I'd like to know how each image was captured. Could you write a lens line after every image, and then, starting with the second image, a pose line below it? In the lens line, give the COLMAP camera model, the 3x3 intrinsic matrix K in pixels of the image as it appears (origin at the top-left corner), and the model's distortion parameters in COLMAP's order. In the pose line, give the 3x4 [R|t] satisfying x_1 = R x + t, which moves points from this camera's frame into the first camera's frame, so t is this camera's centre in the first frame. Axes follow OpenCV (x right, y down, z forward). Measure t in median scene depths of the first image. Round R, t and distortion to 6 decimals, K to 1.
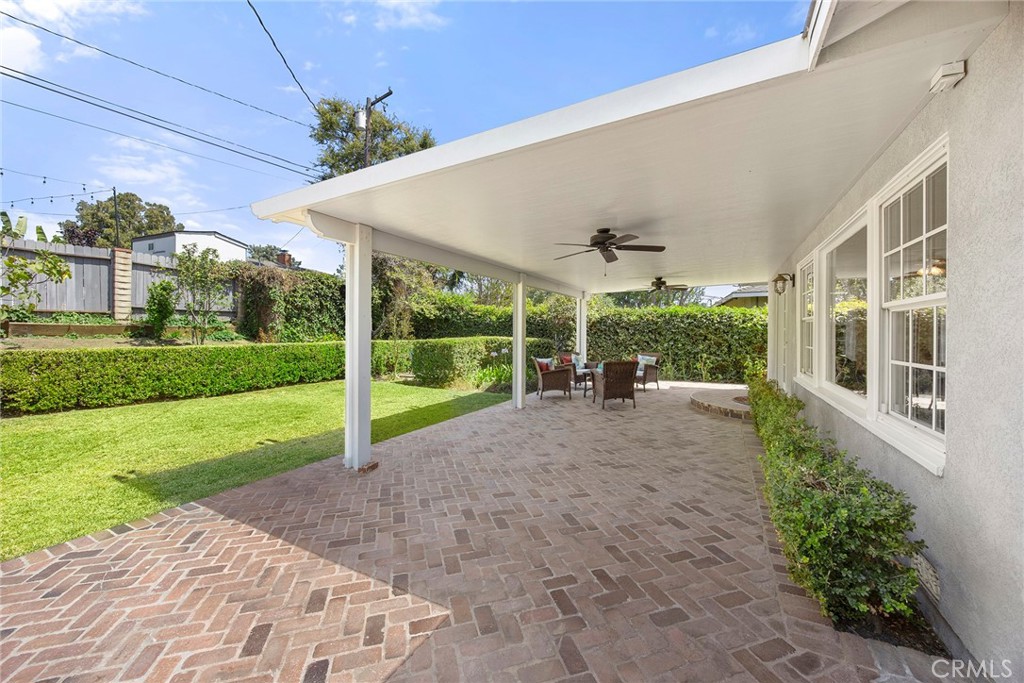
lens RADIAL K [[398.0, 0, 515.5], [0, 398.0, 342.7], [0, 0, 1]] dist [-0.001171, -0.000375]
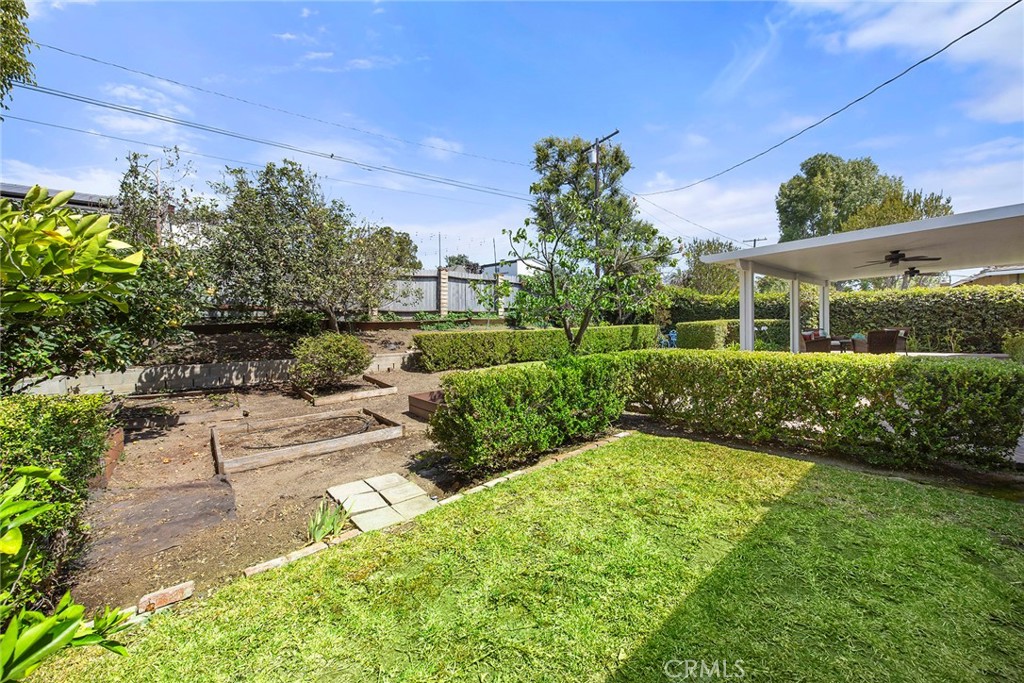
lens RADIAL K [[398.0, 0, 507.5], [0, 398.0, 339.0], [0, 0, 1]] dist [-0.001171, -0.000375]
pose [[0.934603, -0.013913, -0.355419, -0.305176], [0.019302, 0.999746, 0.011621, 0.020553], [0.355167, -0.017722, 0.934635, -0.499470]]
